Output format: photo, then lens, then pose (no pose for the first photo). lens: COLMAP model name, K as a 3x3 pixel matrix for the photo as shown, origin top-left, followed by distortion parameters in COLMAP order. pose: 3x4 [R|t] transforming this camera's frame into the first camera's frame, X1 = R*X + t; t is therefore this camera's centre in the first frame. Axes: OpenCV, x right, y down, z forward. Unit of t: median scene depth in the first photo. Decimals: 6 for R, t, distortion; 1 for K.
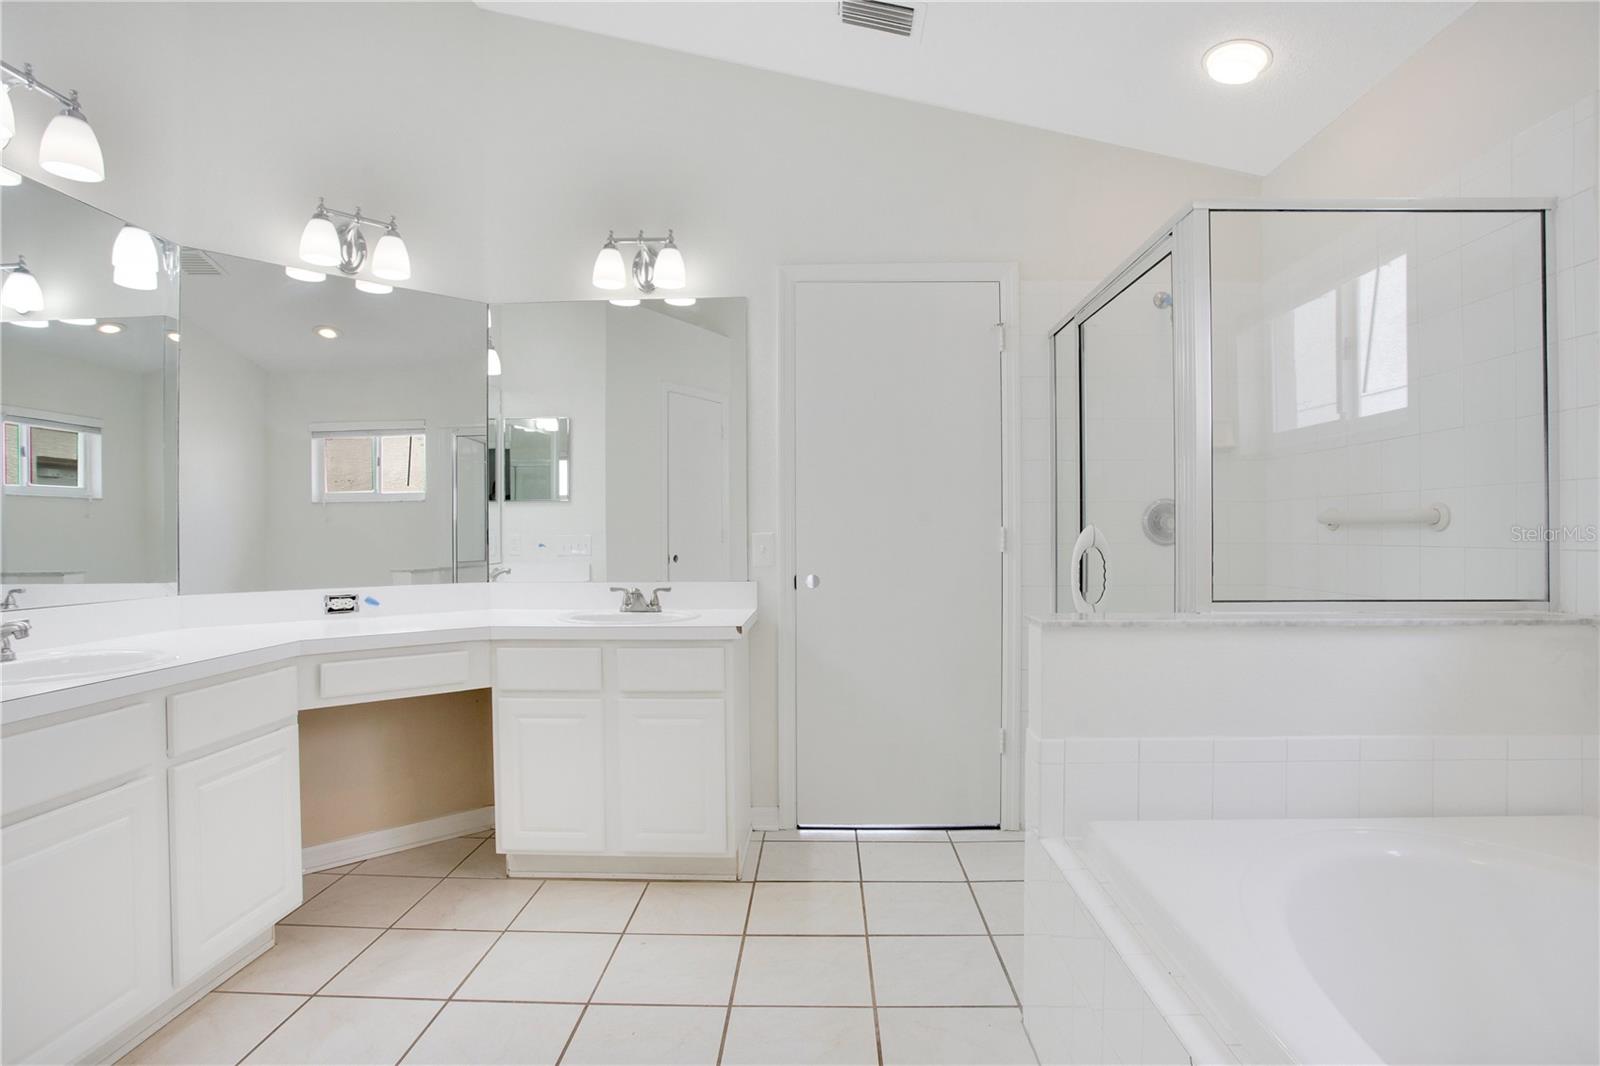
lens RADIAL K [[799.1, 0, 808.5], [0, 799.1, 537.5], [0, 0, 1]] dist [-0.055965, 0.009183]
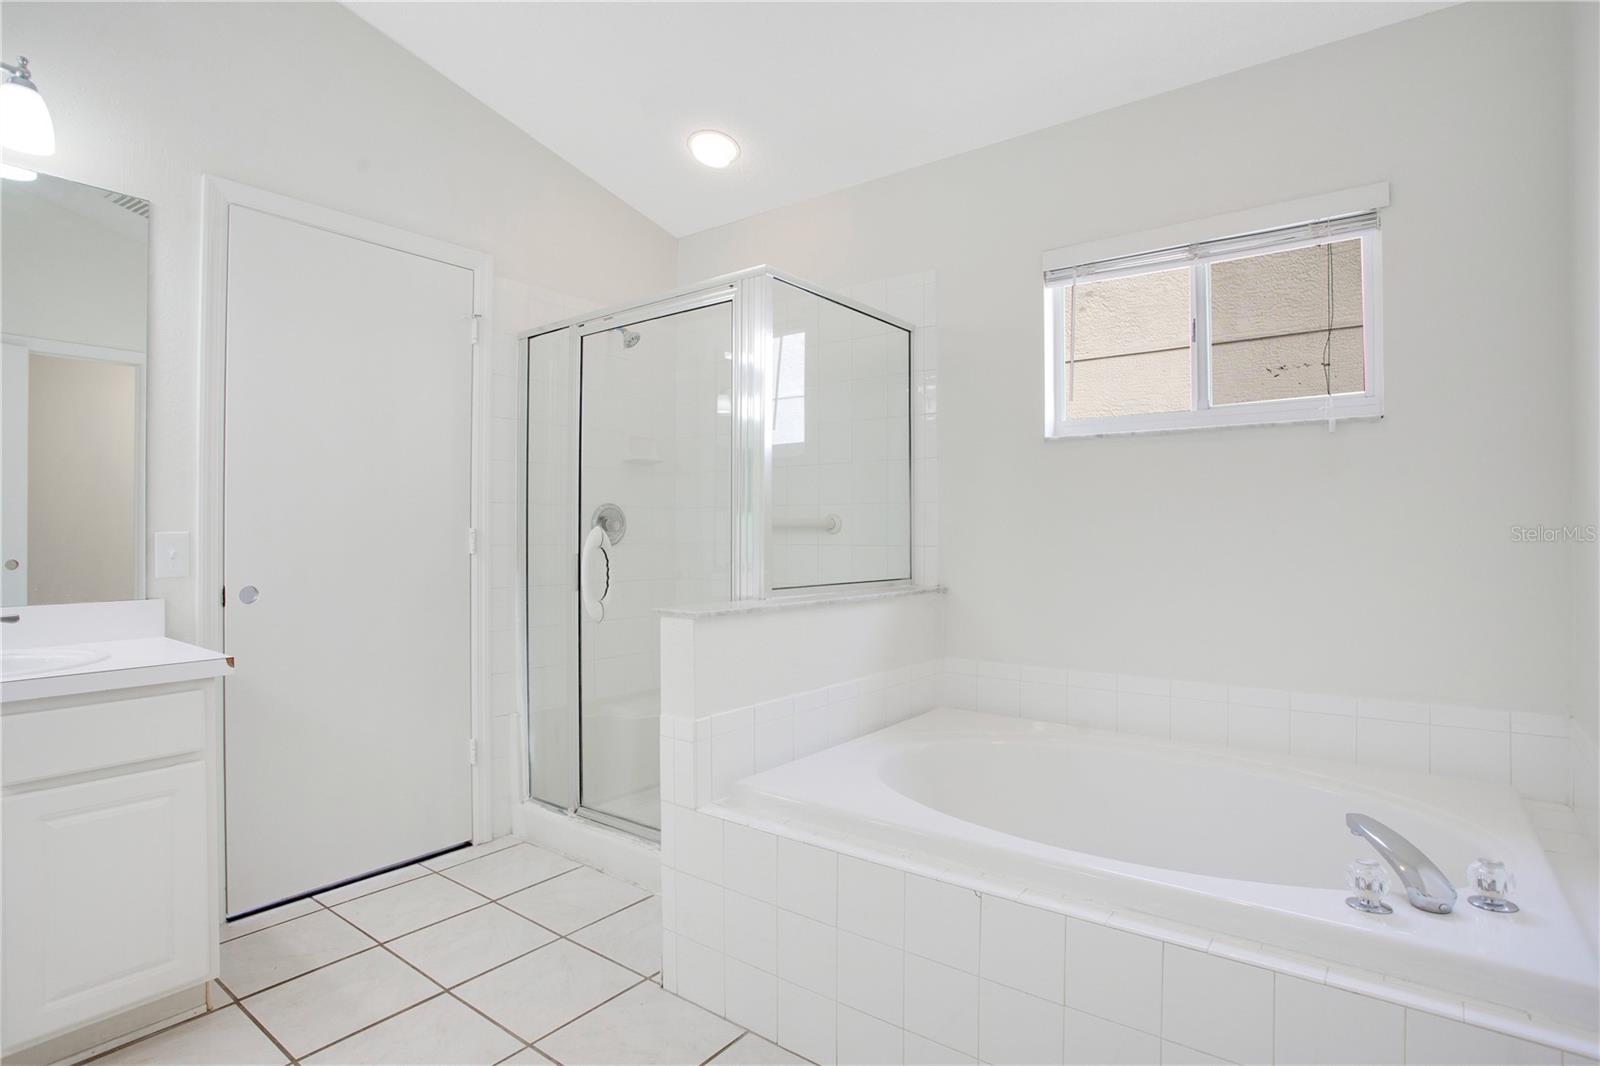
lens RADIAL K [[799.1, 0, 805.9], [0, 799.1, 531.9], [0, 0, 1]] dist [-0.055965, 0.009183]
pose [[0.592701, 0.006347, 0.805397, -0.347492], [-0.000749, 0.999973, -0.007329, -0.001546], [-0.805422, 0.003740, 0.592690, 0.141949]]
